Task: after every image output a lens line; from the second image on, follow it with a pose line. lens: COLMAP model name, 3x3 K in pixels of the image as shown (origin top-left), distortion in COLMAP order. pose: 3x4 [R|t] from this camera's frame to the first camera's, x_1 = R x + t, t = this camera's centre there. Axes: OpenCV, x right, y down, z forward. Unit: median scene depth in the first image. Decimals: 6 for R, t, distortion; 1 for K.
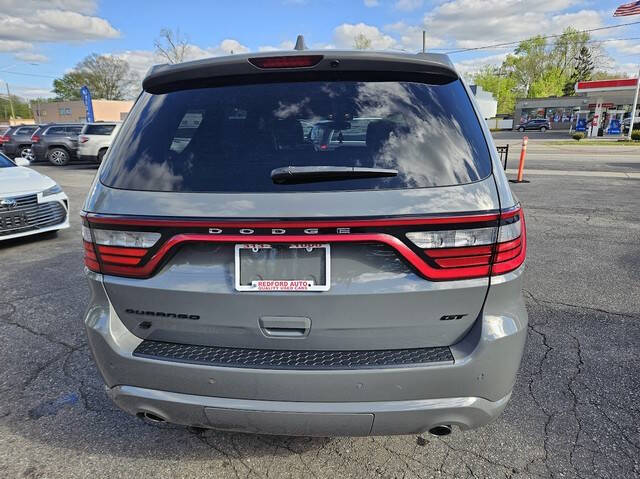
lens RADIAL K [[430.9, 0, 323.3], [0, 430.9, 239.2], [0, 0, 1]] dist [0.069217, -0.052744]
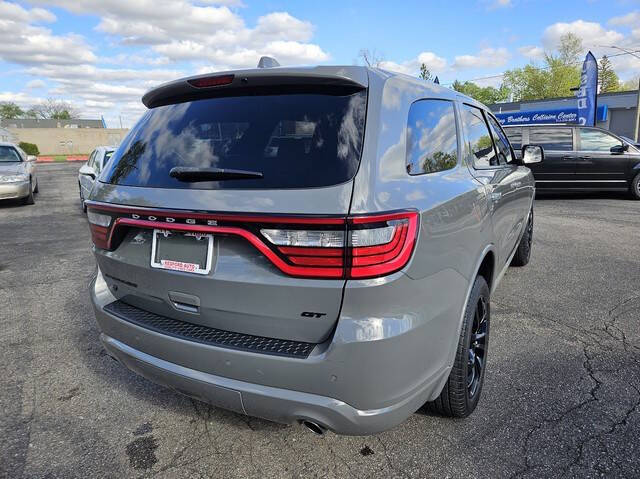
lens RADIAL K [[430.9, 0, 323.3], [0, 430.9, 239.2], [0, 0, 1]] dist [0.069217, -0.052744]
pose [[0.915850, 0.084318, -0.392567, 0.706486], [-0.094216, 0.995534, -0.005977, 0.002808], [0.390310, 0.042461, 0.919704, 0.050477]]
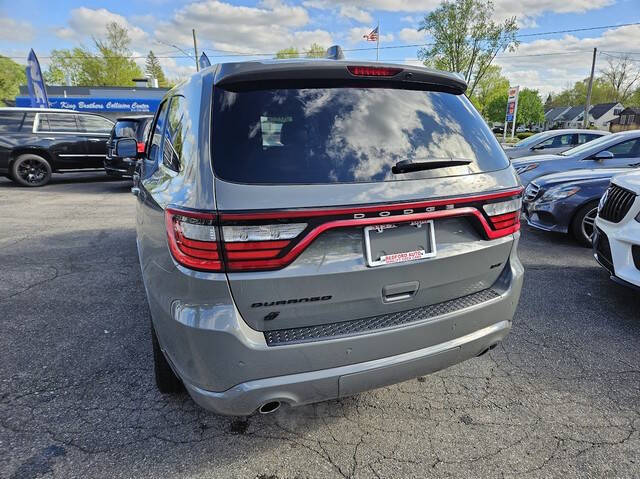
lens RADIAL K [[436.4, 0, 328.0], [0, 436.4, 239.9], [0, 0, 1]] dist [0.034270, -0.006881]
pose [[0.868464, -0.103982, 0.484724, -0.838218], [0.105018, 0.994153, 0.025105, 0.006425], [-0.484501, 0.029102, 0.874307, 0.027415]]
